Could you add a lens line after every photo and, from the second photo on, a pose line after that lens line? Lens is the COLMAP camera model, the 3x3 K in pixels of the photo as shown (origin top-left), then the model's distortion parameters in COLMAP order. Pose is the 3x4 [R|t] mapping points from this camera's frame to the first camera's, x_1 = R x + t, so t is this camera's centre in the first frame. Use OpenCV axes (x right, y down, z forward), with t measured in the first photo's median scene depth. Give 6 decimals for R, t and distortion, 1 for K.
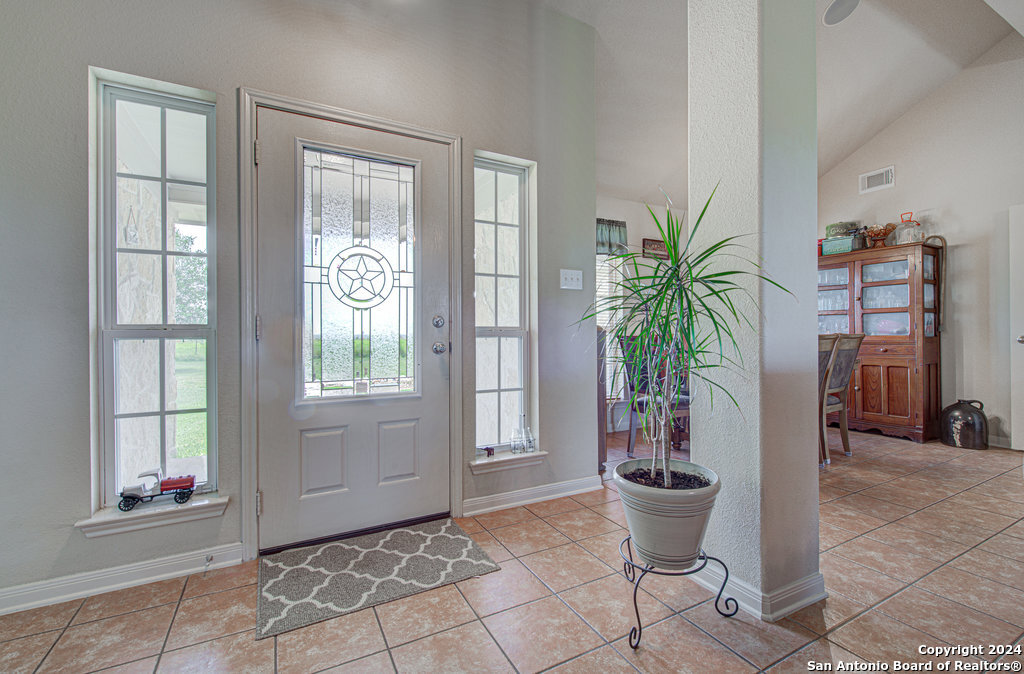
lens RADIAL K [[451.7, 0, 512.0], [0, 451.7, 337.0], [0, 0, 1]] dist [-0.000289, 0.000018]
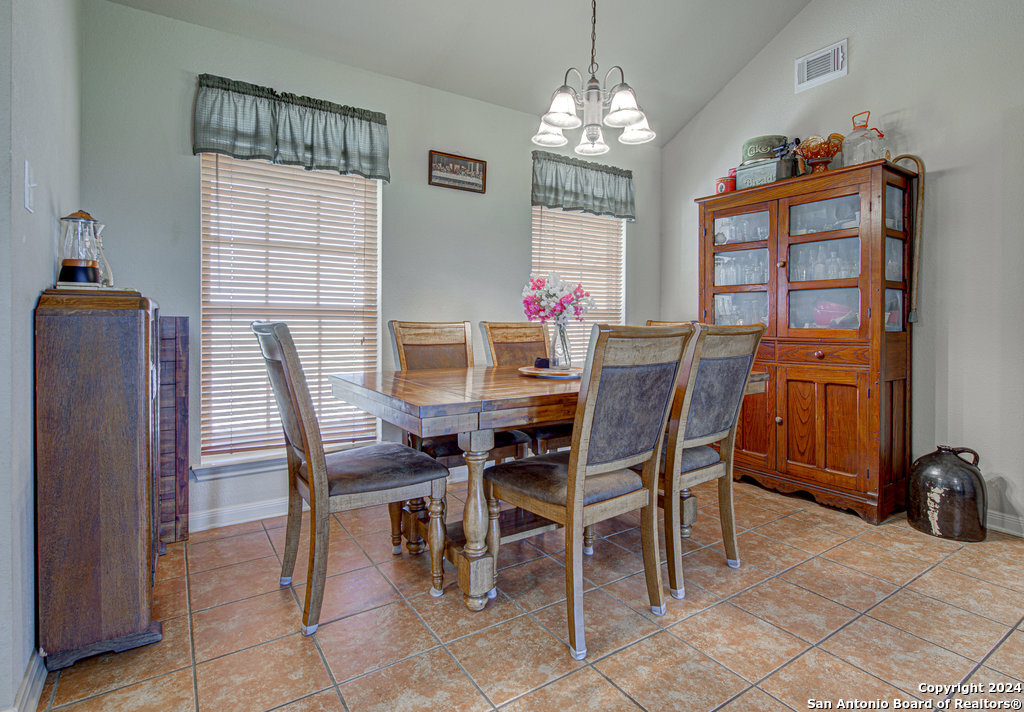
lens RADIAL K [[525.8, 0, 519.3], [0, 525.8, 324.4], [0, 0, 1]] dist [0.003366, 0.000175]
pose [[0.995507, 0.012899, 0.093801, 0.392208], [-0.013582, 0.999886, 0.006650, -0.008168], [-0.093705, -0.007894, 0.995569, 0.383713]]
